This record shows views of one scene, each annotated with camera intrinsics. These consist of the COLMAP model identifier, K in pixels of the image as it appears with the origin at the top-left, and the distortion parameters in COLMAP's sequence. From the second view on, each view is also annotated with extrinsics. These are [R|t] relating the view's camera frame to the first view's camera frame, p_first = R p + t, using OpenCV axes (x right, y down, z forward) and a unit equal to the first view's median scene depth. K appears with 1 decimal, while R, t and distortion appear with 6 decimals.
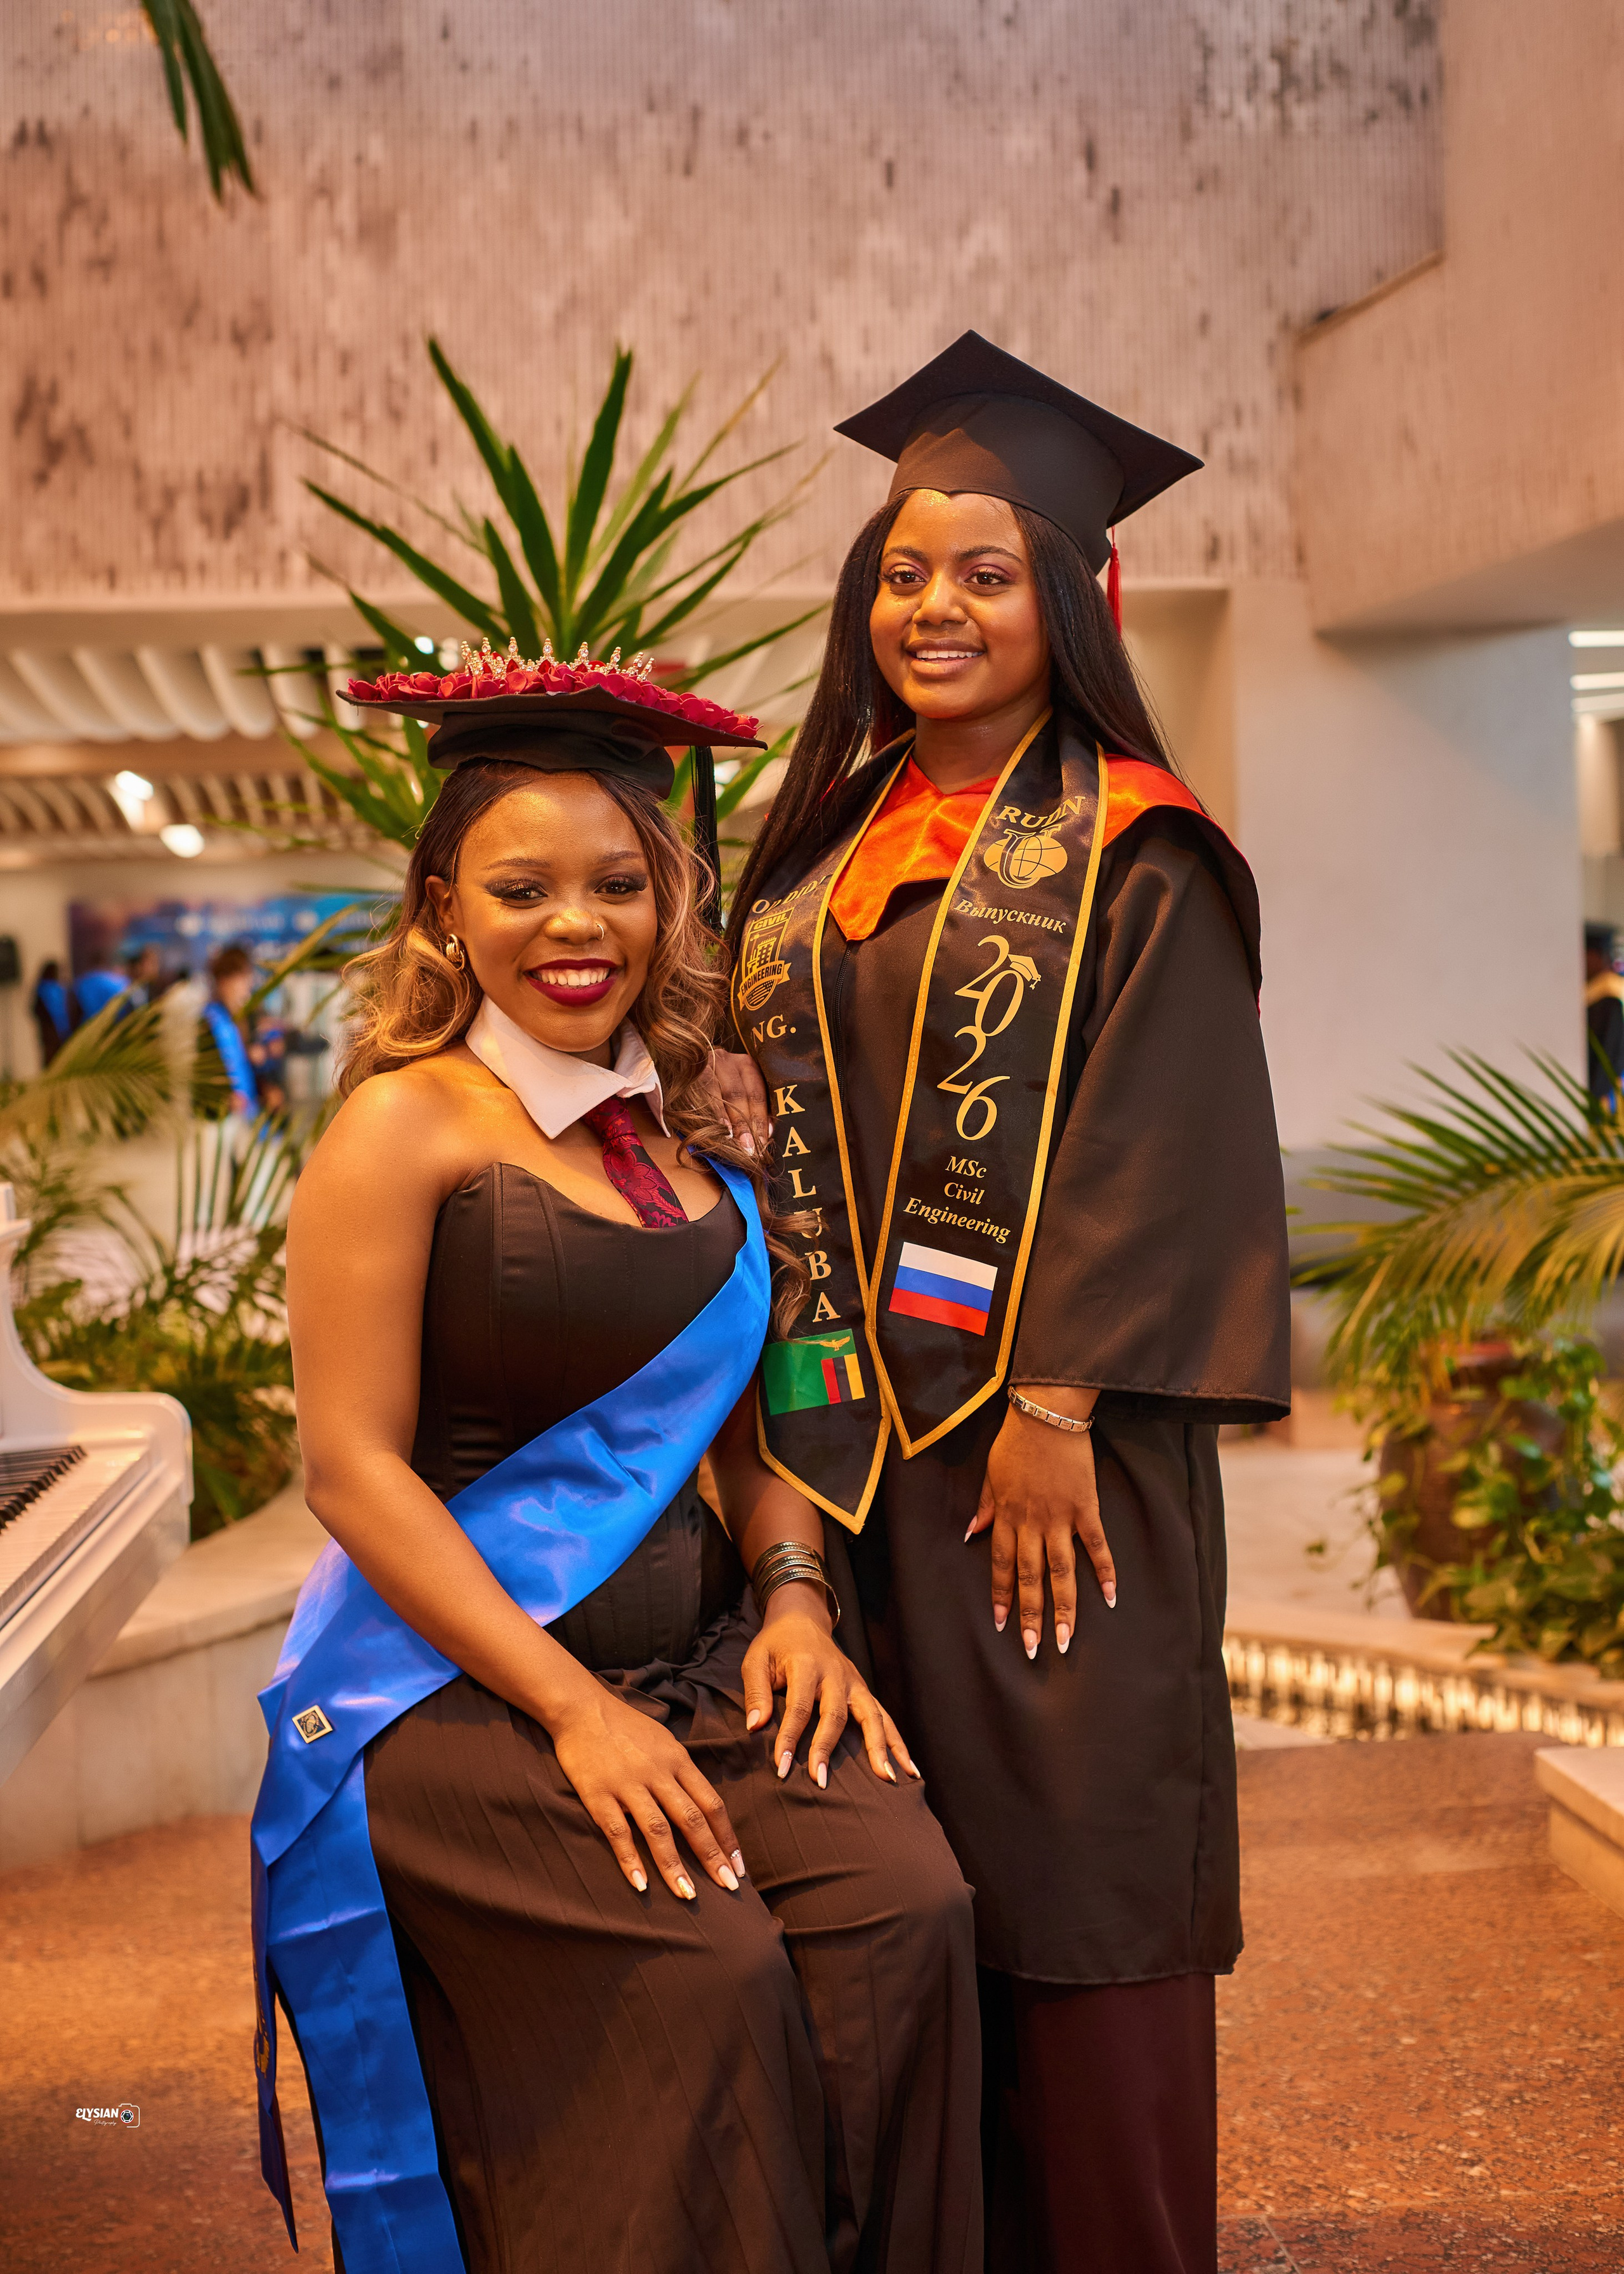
lens RADIAL K [[4012.1, 0, 817.9], [0, 4012.1, 1120.6], [0, 0, 1]] dist [-0.067895, 0.000000]
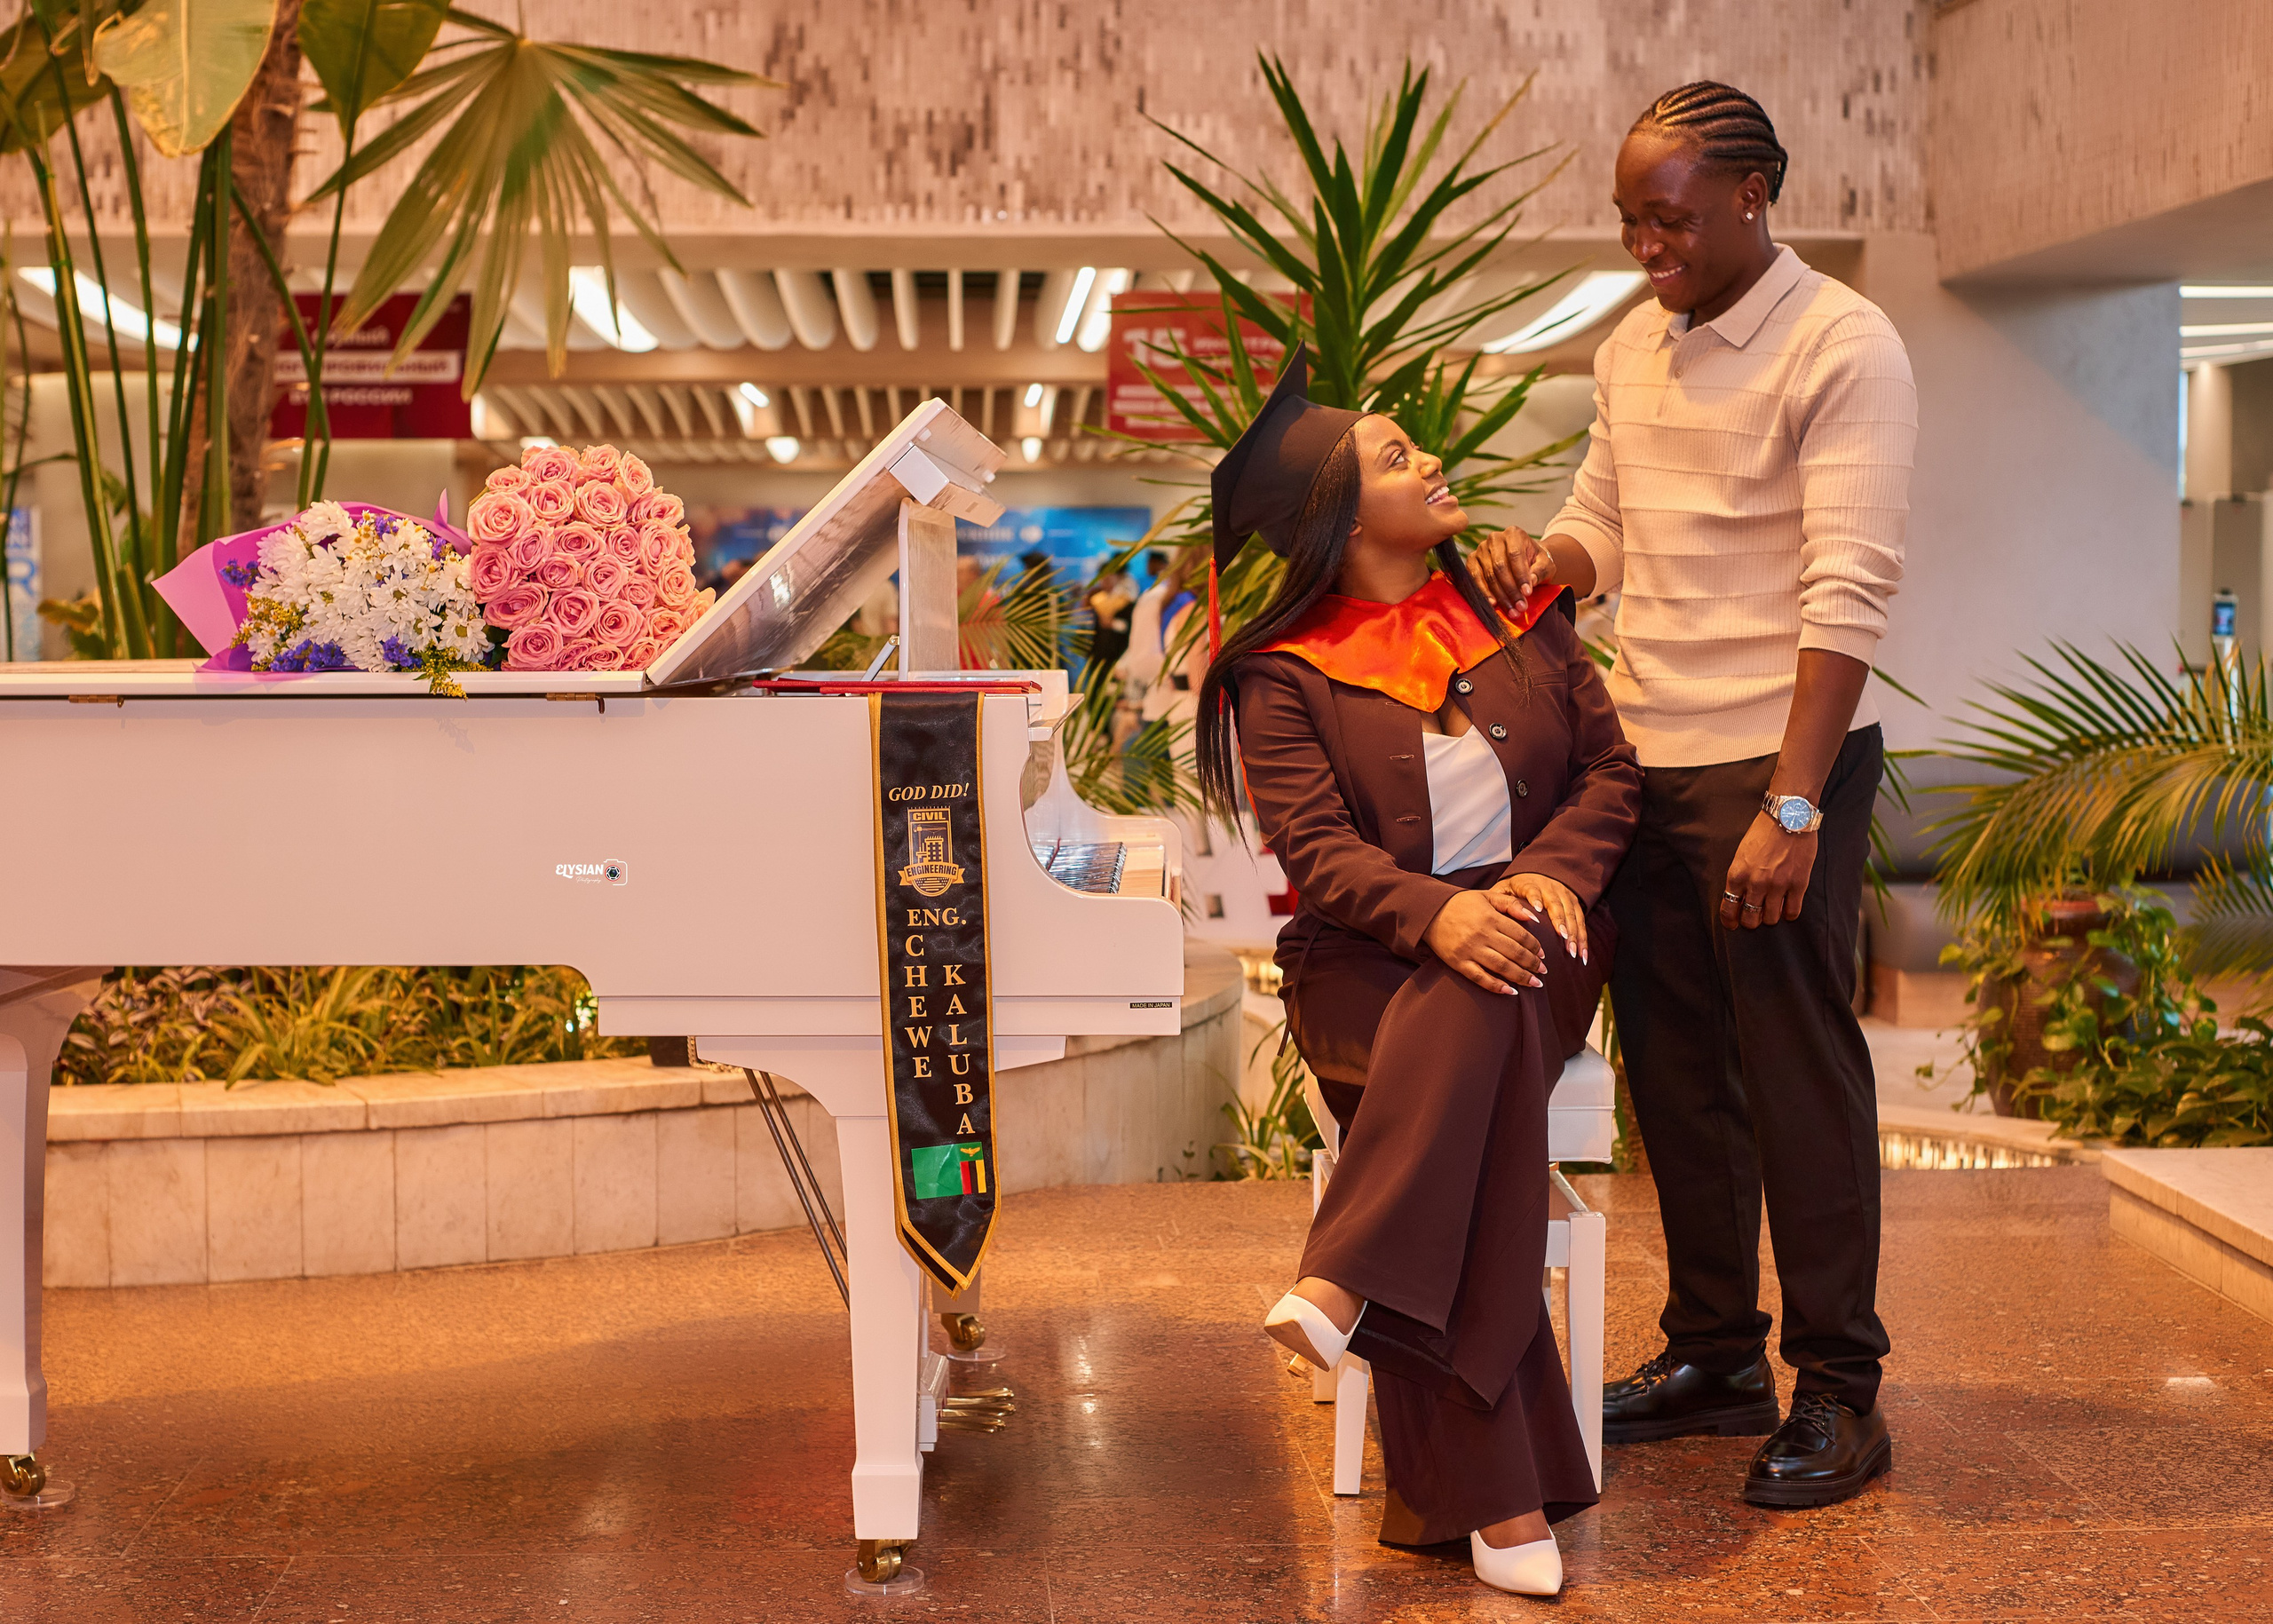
lens RADIAL K [[4010.7, 0, 1142.3], [0, 4010.7, 858.8], [0, 0, 1]] dist [-0.067895, 0.000000]
pose [[0.997319, 0.032230, -0.065689, -0.017173], [-0.030319, 0.999093, 0.029888, 0.009206], [0.066593, -0.027817, 0.997392, -0.108225]]
